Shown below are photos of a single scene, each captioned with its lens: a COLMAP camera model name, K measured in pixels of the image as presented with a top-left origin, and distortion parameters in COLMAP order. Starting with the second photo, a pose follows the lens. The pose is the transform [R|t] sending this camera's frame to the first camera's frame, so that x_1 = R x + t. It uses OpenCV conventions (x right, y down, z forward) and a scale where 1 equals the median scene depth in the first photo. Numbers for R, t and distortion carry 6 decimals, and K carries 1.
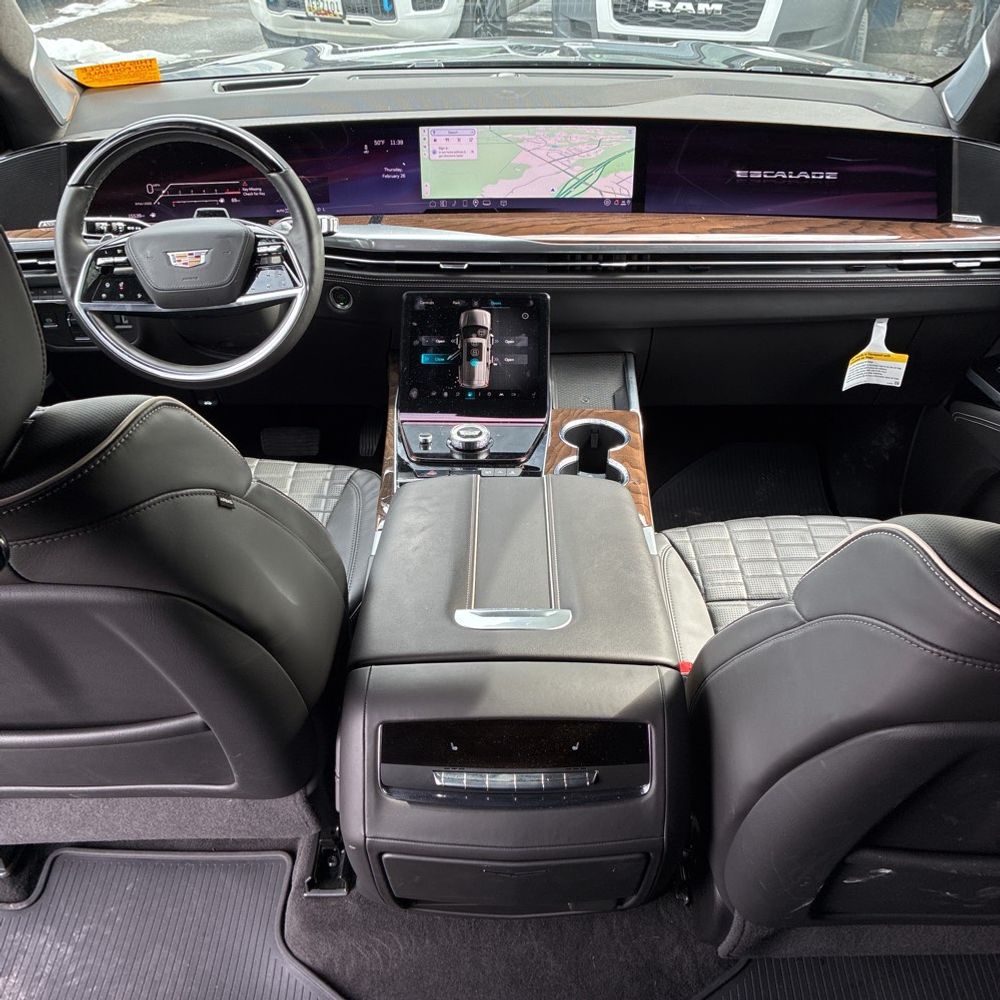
lens RADIAL K [[979.1, 0, 504.0], [0, 979.1, 494.4], [0, 0, 1]] dist [0.031309, -0.006147]
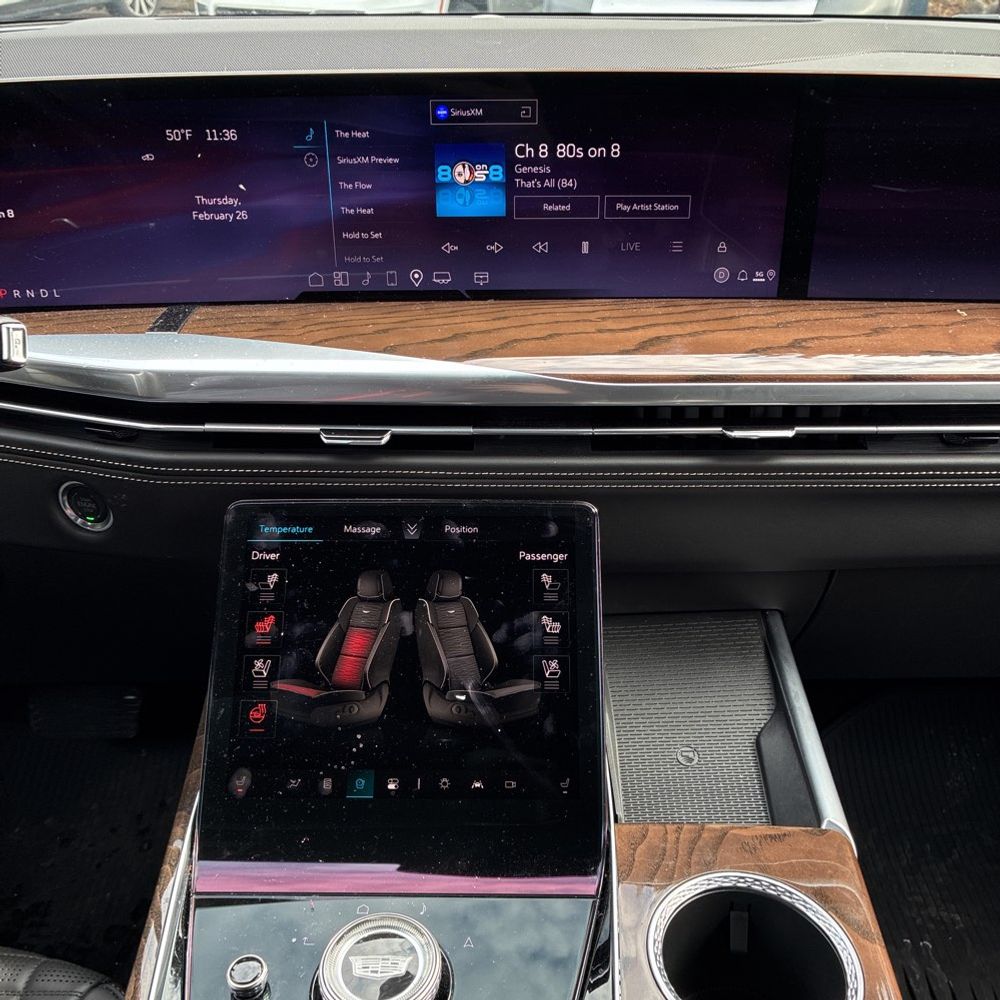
lens RADIAL K [[1006.1, 0, 492.6], [0, 1006.1, 497.9], [0, 0, 1]] dist [0.022856, 0.007615]
pose [[0.999986, -0.002692, 0.004601, 0.001845], [0.002972, 0.998066, -0.062089, -0.181586], [-0.004425, 0.062102, 0.998060, 0.592298]]
